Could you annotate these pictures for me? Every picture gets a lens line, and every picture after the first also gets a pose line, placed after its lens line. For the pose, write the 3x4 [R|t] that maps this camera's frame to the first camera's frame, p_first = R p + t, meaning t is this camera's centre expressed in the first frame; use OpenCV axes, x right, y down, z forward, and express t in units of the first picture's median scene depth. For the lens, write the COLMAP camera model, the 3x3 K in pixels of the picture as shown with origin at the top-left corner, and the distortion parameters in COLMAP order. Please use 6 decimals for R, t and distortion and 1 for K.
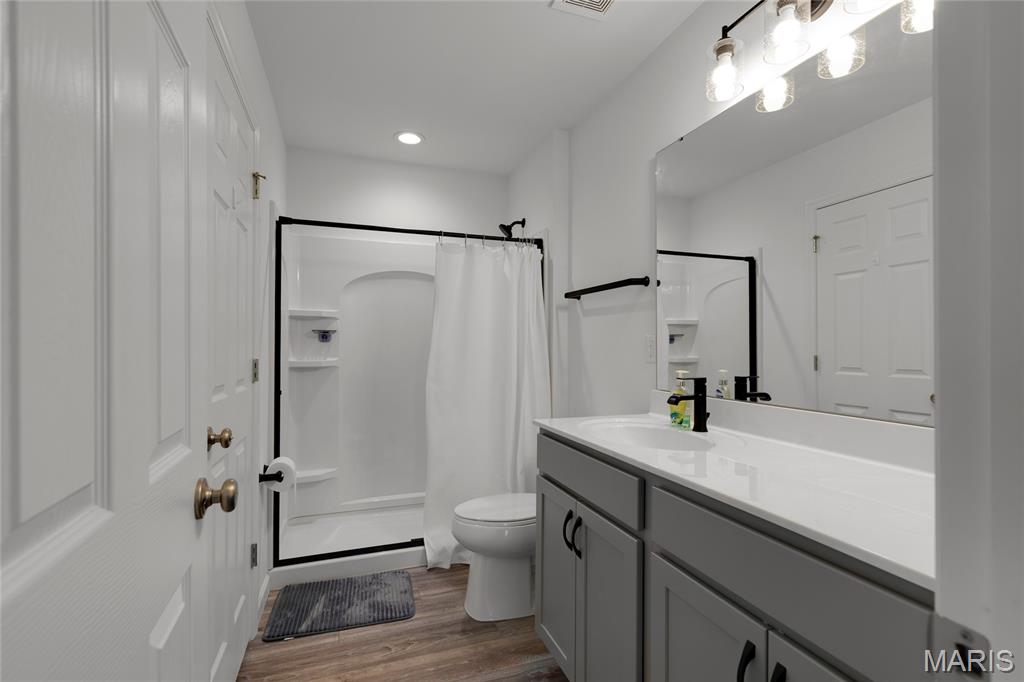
lens RADIAL K [[463.7, 0, 507.7], [0, 463.7, 341.0], [0, 0, 1]] dist [0.000165, 0.000273]
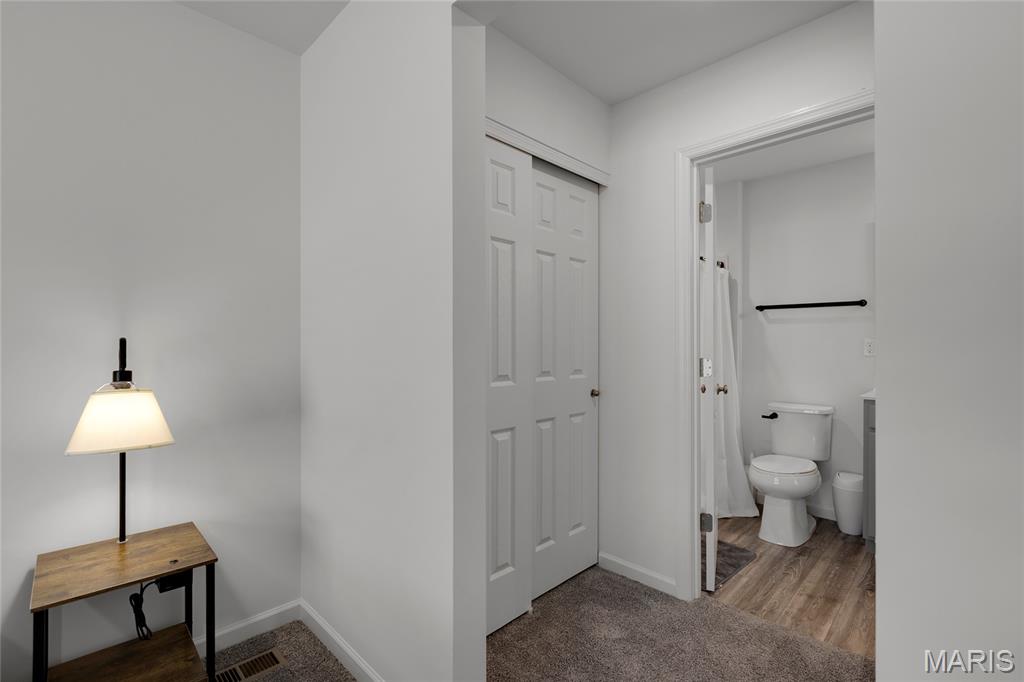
lens RADIAL K [[463.7, 0, 507.7], [0, 463.7, 341.0], [0, 0, 1]] dist [0.000165, 0.000273]
pose [[0.902374, -0.000170, 0.430953, -1.400202], [-0.001337, 0.999994, 0.003195, -0.008377], [-0.430951, -0.003459, 0.902369, 0.128428]]
